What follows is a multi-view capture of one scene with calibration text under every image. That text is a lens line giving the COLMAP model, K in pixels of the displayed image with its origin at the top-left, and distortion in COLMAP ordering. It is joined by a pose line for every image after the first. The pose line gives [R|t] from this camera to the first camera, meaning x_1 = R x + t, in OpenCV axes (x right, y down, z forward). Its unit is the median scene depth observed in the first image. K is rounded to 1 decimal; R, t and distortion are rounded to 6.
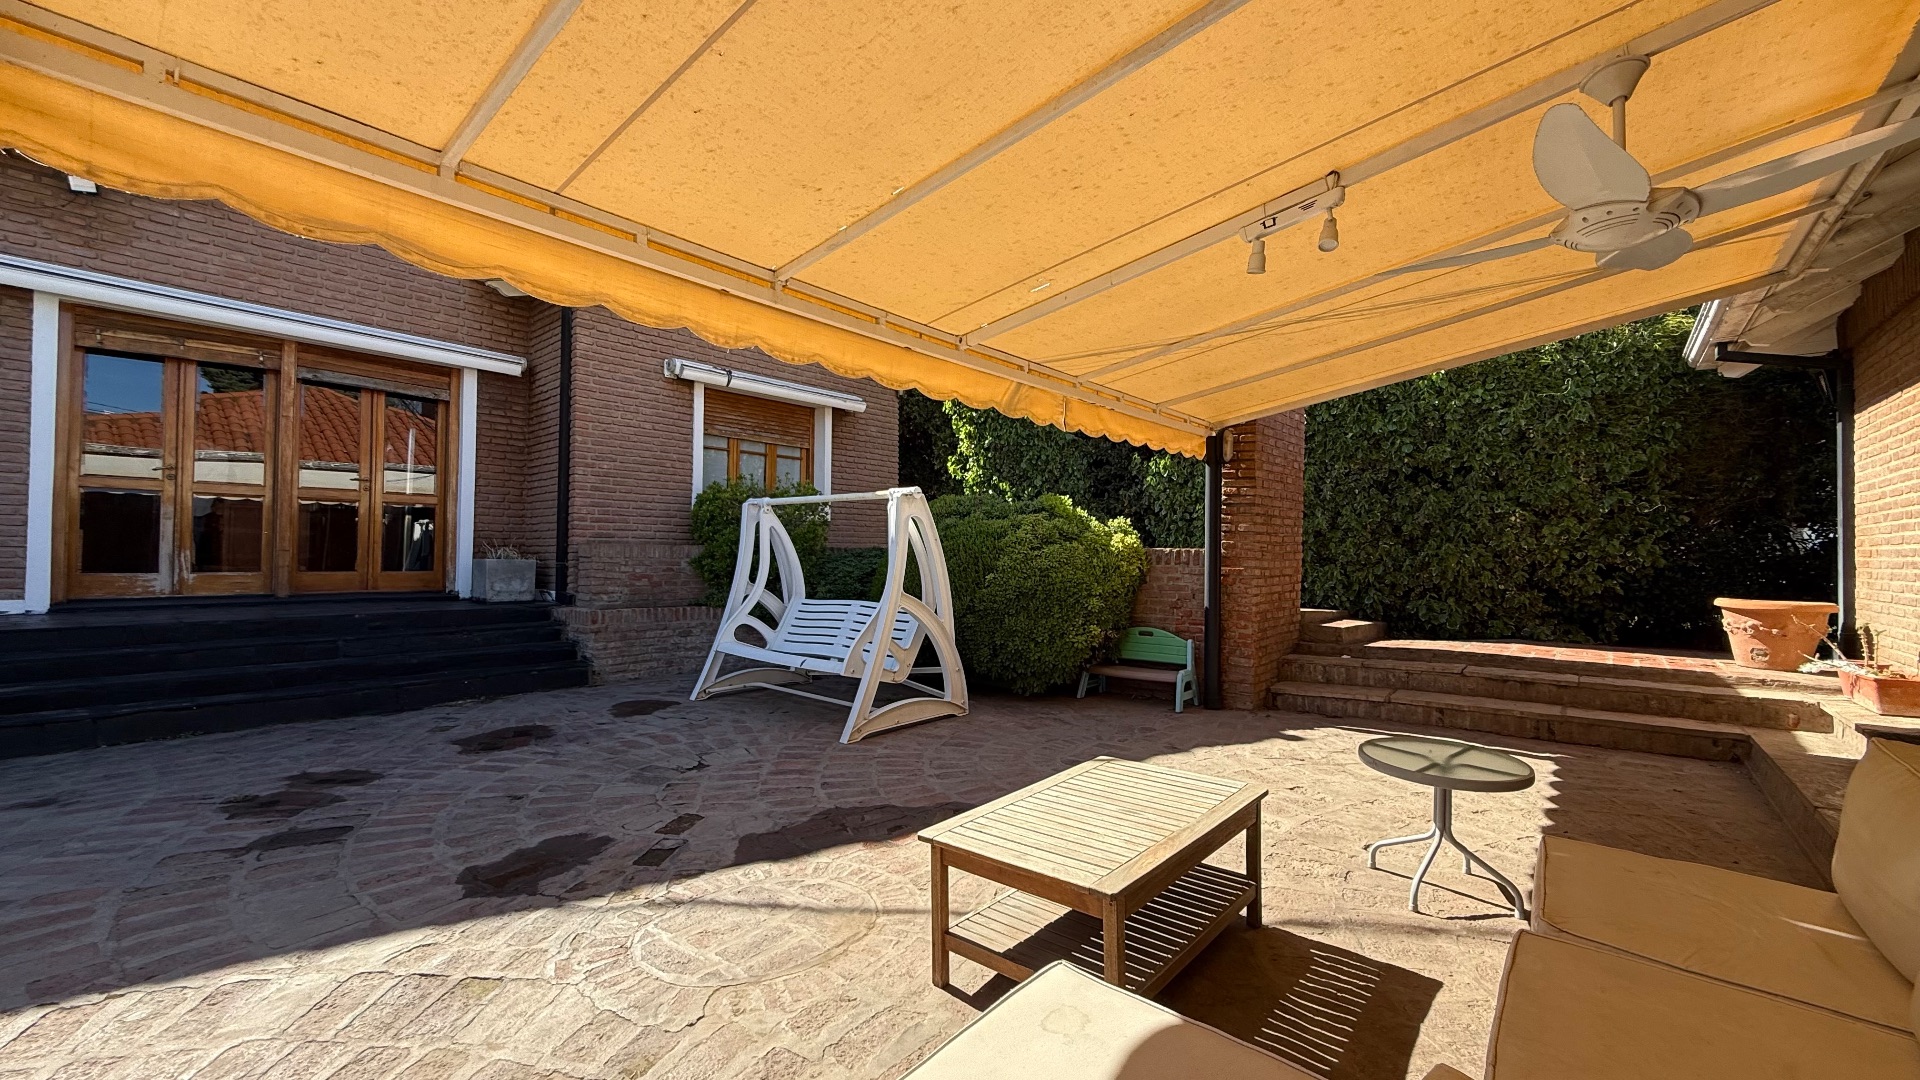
lens RADIAL K [[757.6, 0, 960.0], [0, 757.6, 540.0], [0, 0, 1]] dist [-0.000102, 0.000248]
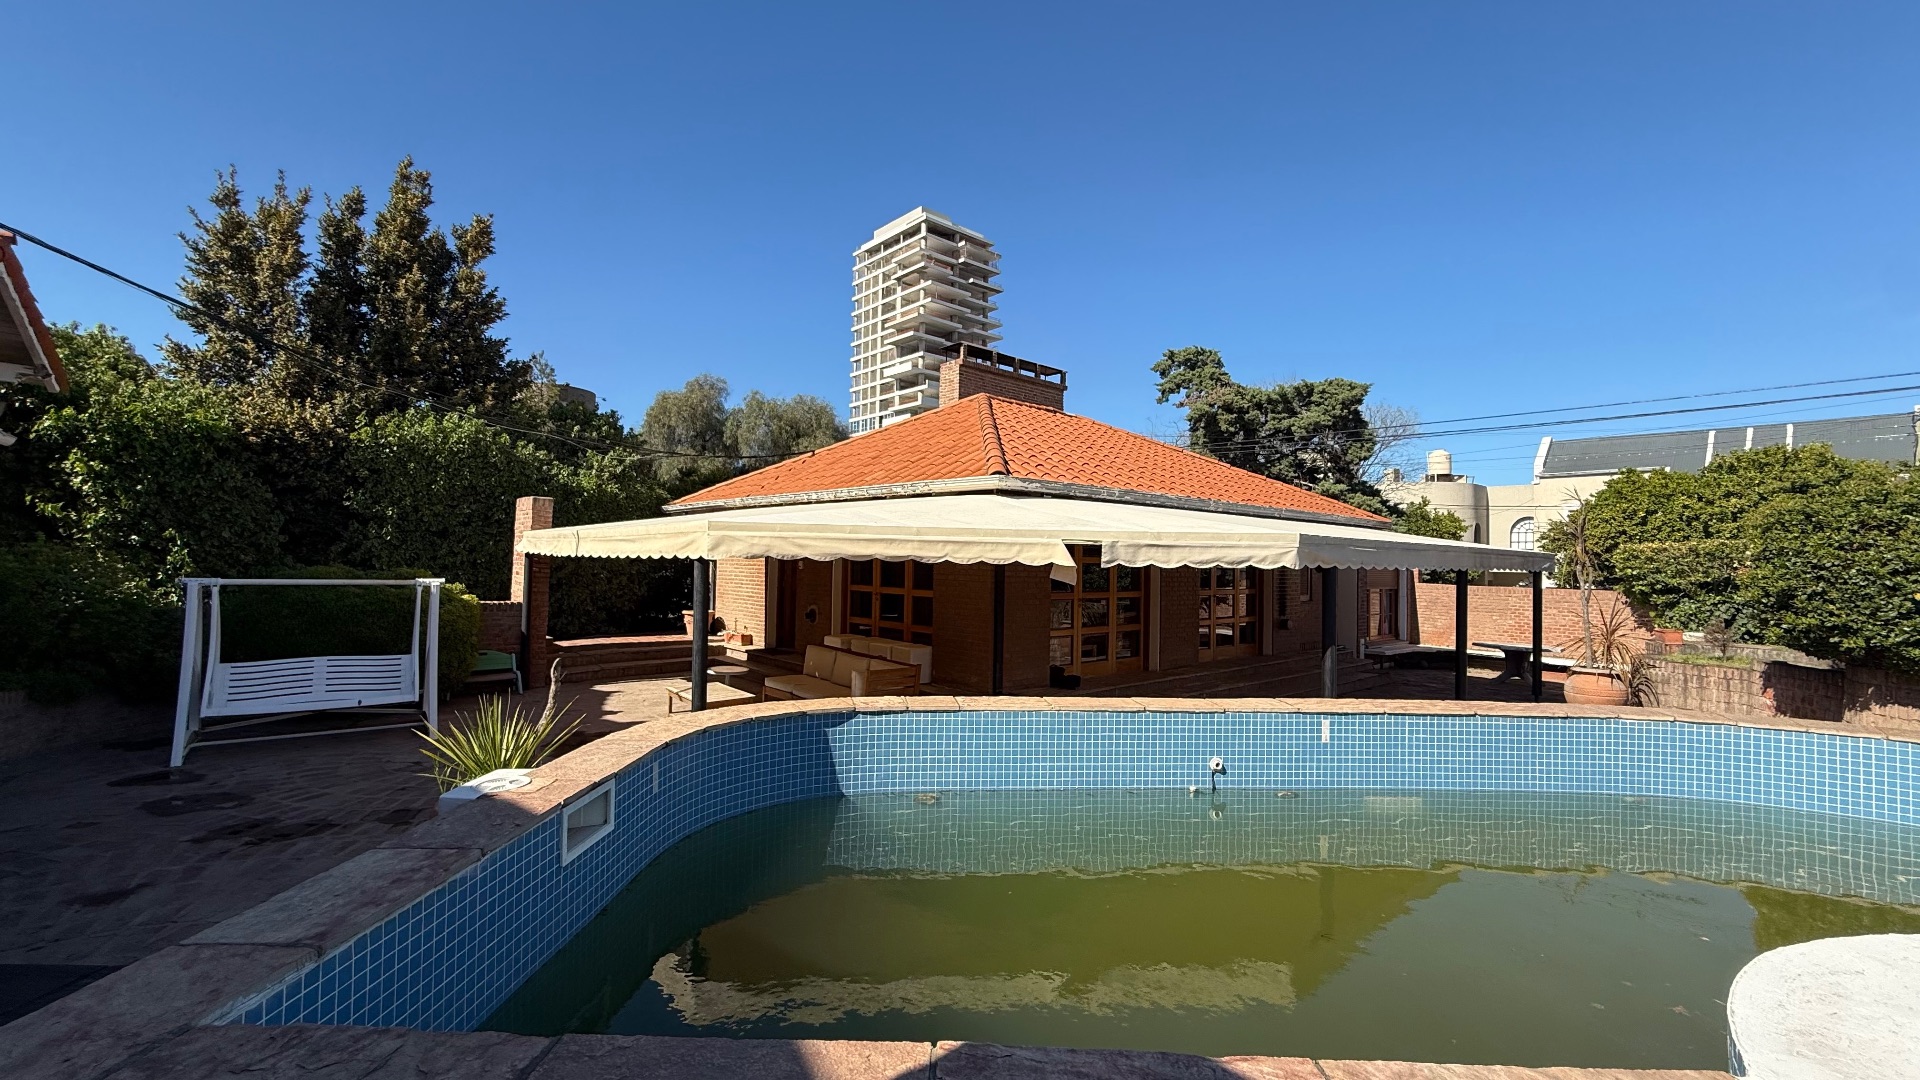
lens RADIAL K [[757.6, 0, 960.0], [0, 757.6, 540.0], [0, 0, 1]] dist [-0.000102, 0.000248]
pose [[0.150212, 0.019316, 0.988465, -1.409158], [-0.039289, 0.999136, -0.013554, -0.164869], [-0.987873, -0.036799, 0.150841, -0.318567]]
